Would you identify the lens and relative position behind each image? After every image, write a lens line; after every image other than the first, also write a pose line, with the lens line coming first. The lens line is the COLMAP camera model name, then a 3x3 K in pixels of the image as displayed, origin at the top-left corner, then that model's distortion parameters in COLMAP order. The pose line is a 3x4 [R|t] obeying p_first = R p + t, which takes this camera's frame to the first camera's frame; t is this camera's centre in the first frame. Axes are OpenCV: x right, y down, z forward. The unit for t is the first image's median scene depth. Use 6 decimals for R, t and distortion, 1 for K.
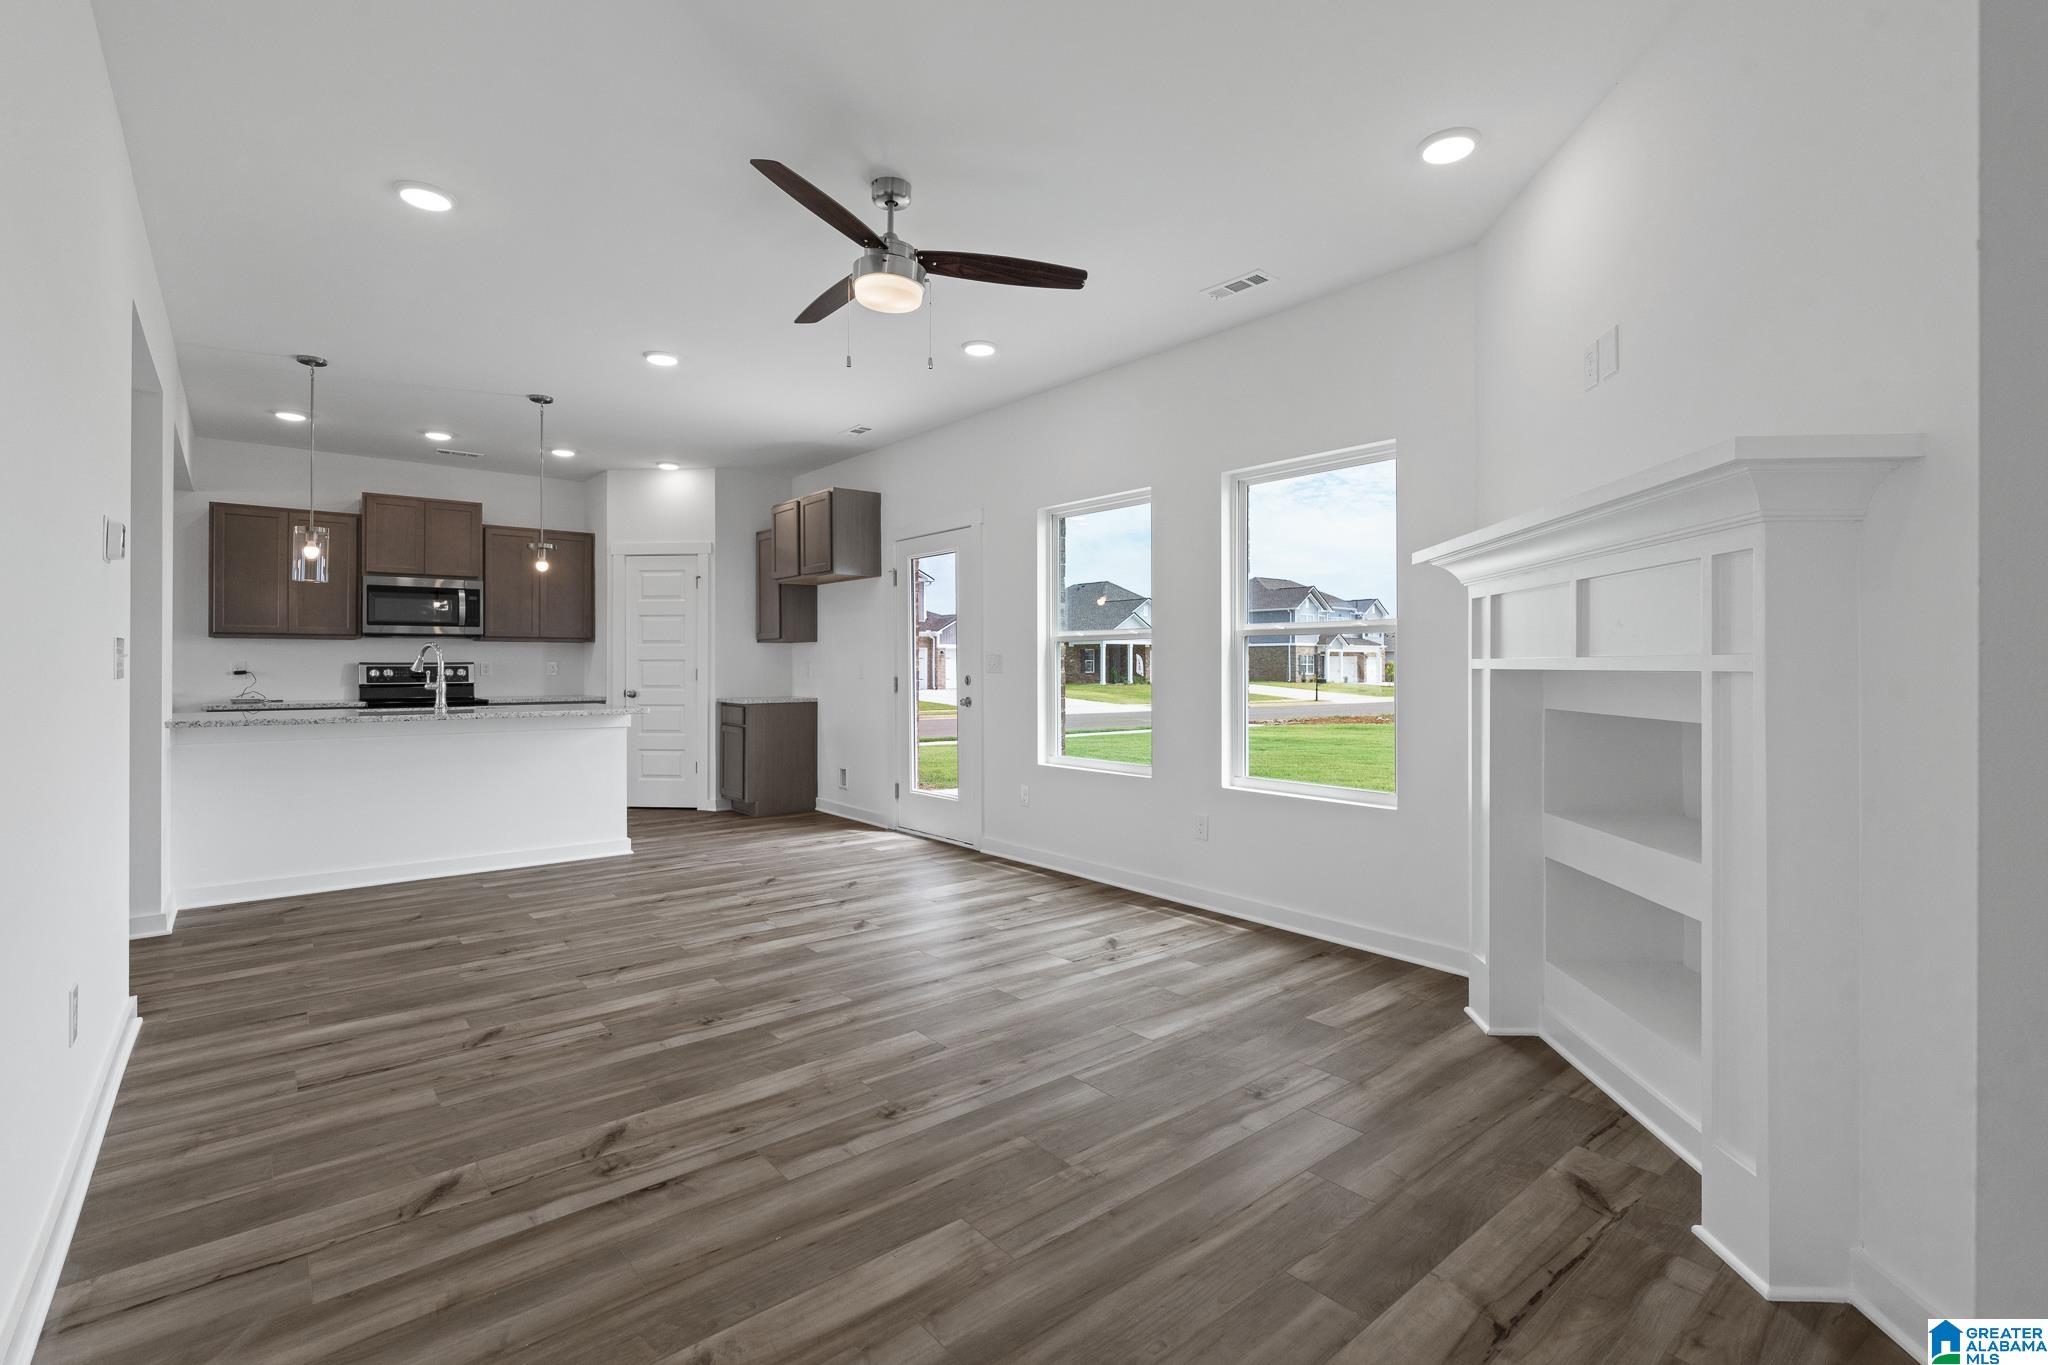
lens RADIAL K [[933.8, 0, 1024.0], [0, 933.8, 682.5], [0, 0, 1]] dist [-0.003913, -0.000035]
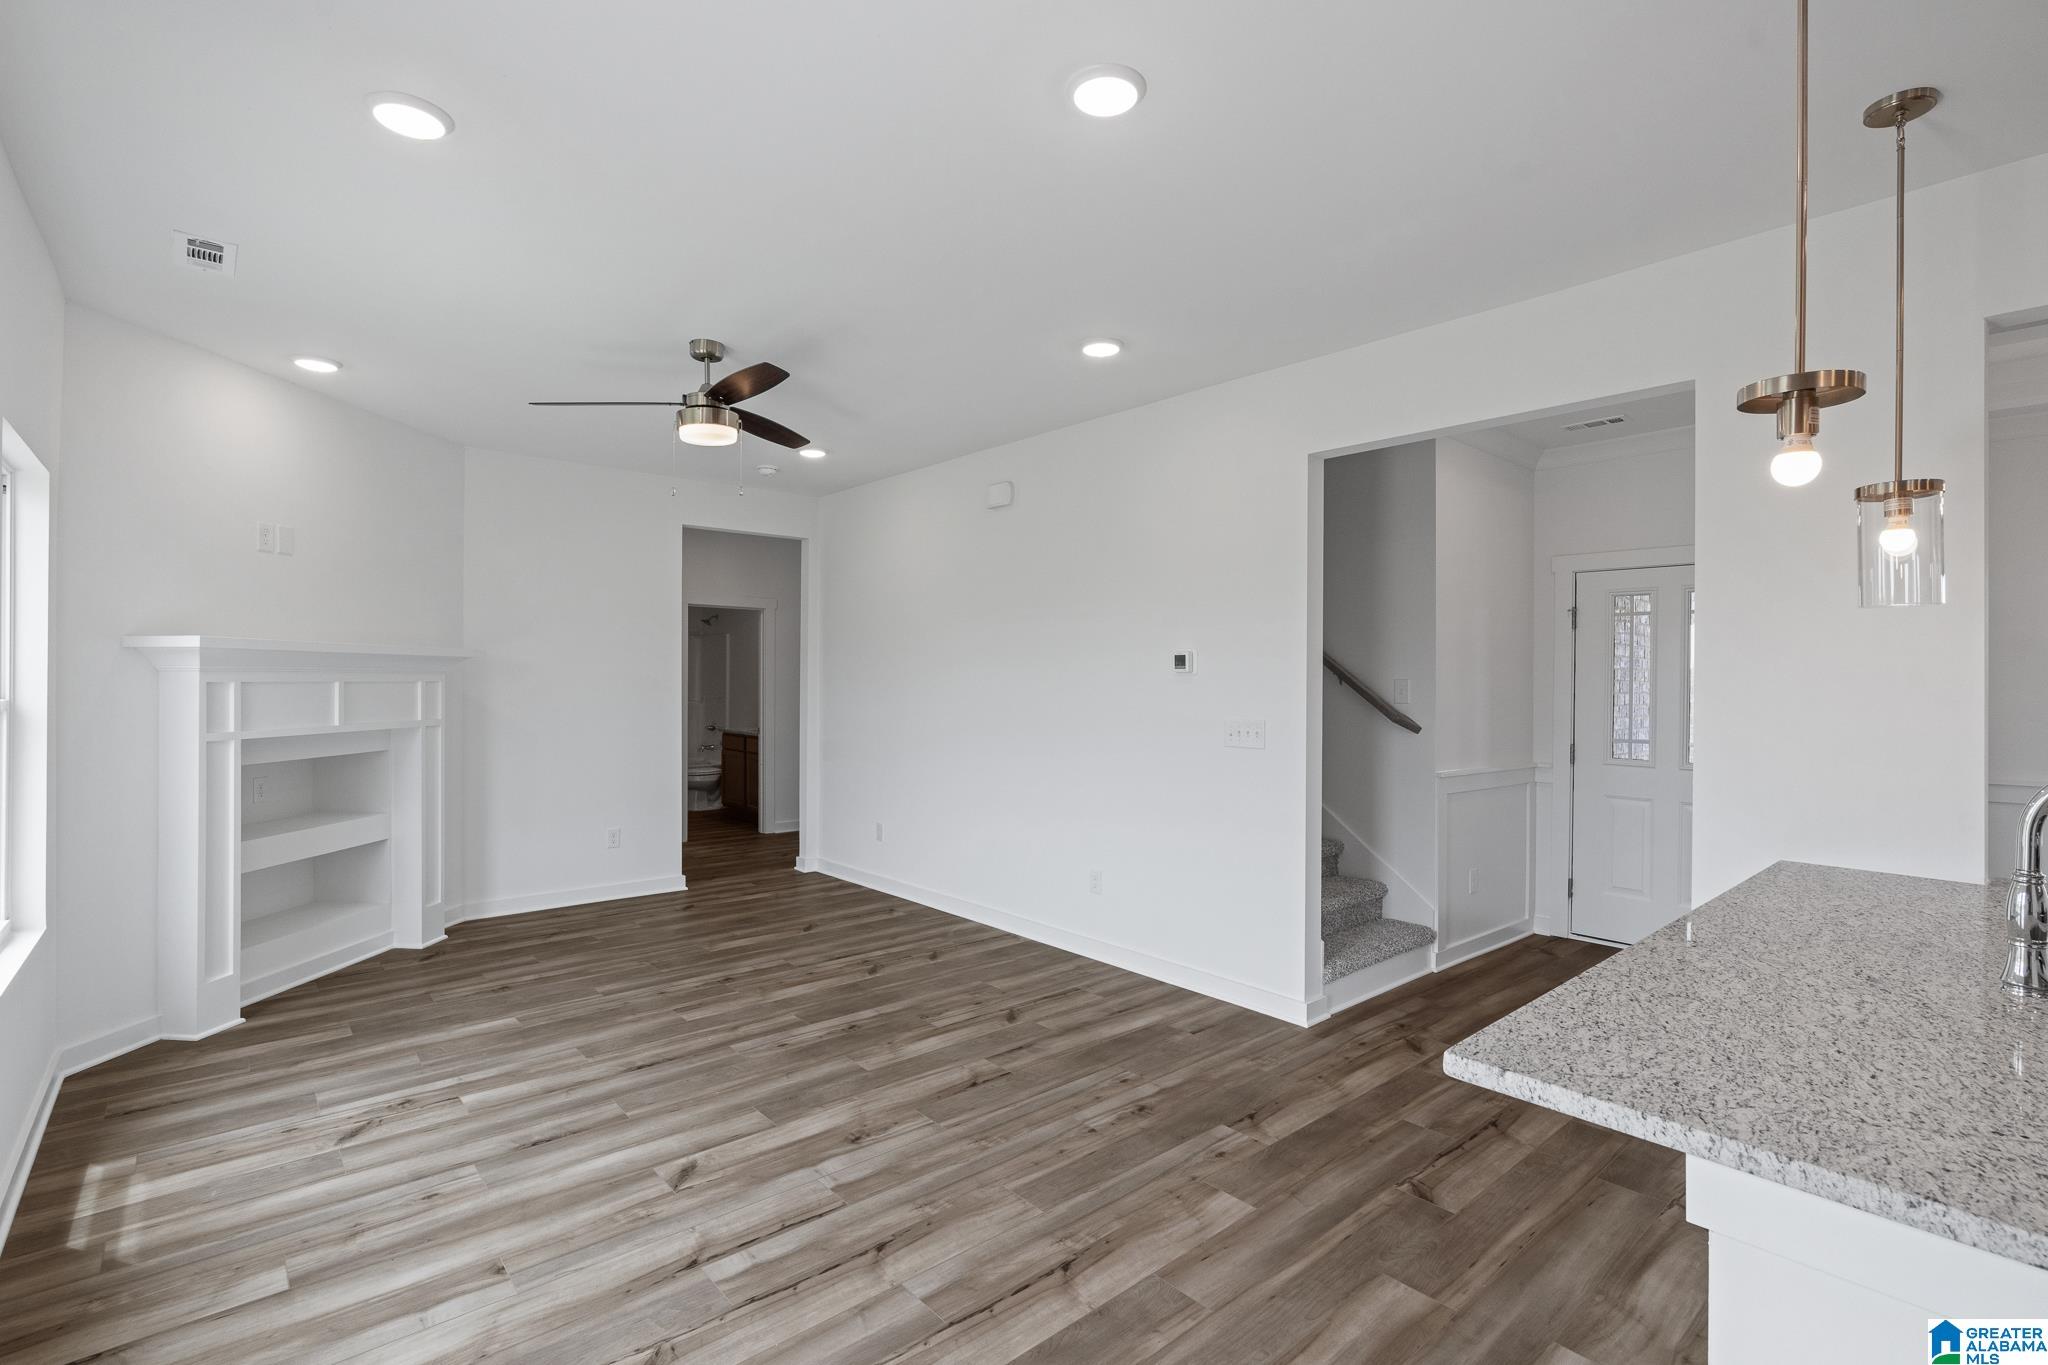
lens RADIAL K [[927.7, 0, 1034.1], [0, 927.7, 674.3], [0, 0, 1]] dist [-0.006598, 0.000774]
pose [[-0.999299, -0.006349, -0.036905, -0.547796], [-0.006776, 0.999911, 0.011467, -0.128254], [0.036829, 0.011709, -0.999253, 2.303473]]
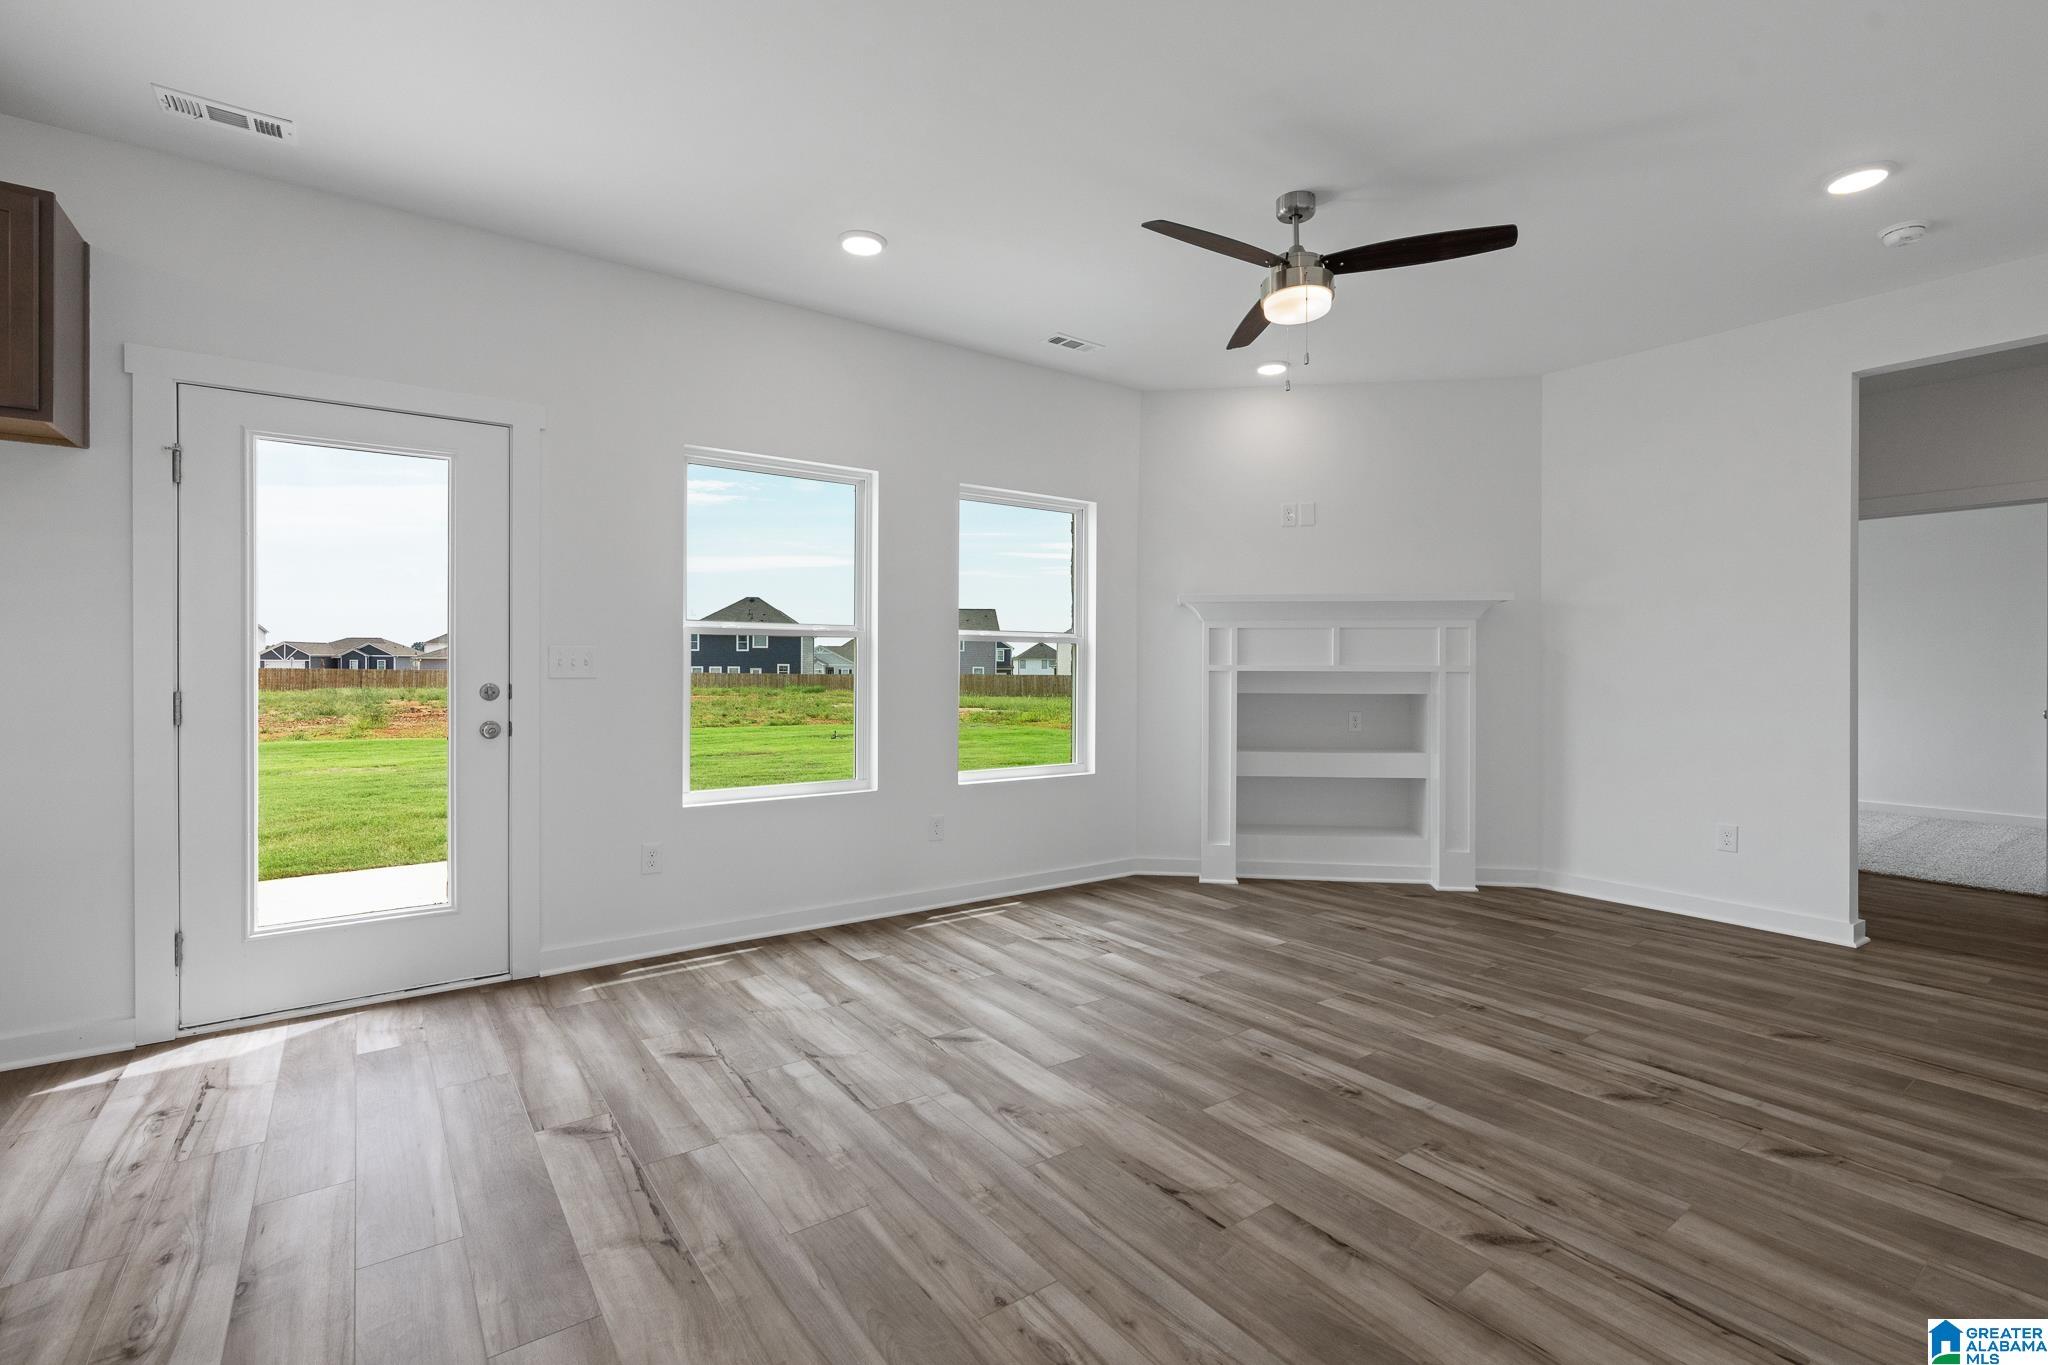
lens RADIAL K [[927.7, 0, 1034.1], [0, 927.7, 674.3], [0, 0, 1]] dist [-0.006598, 0.000774]
pose [[0.050933, -0.004084, 0.998694, -1.216926], [0.014248, 0.999893, 0.003362, -0.020651], [-0.998600, 0.014058, 0.050986, 1.270794]]
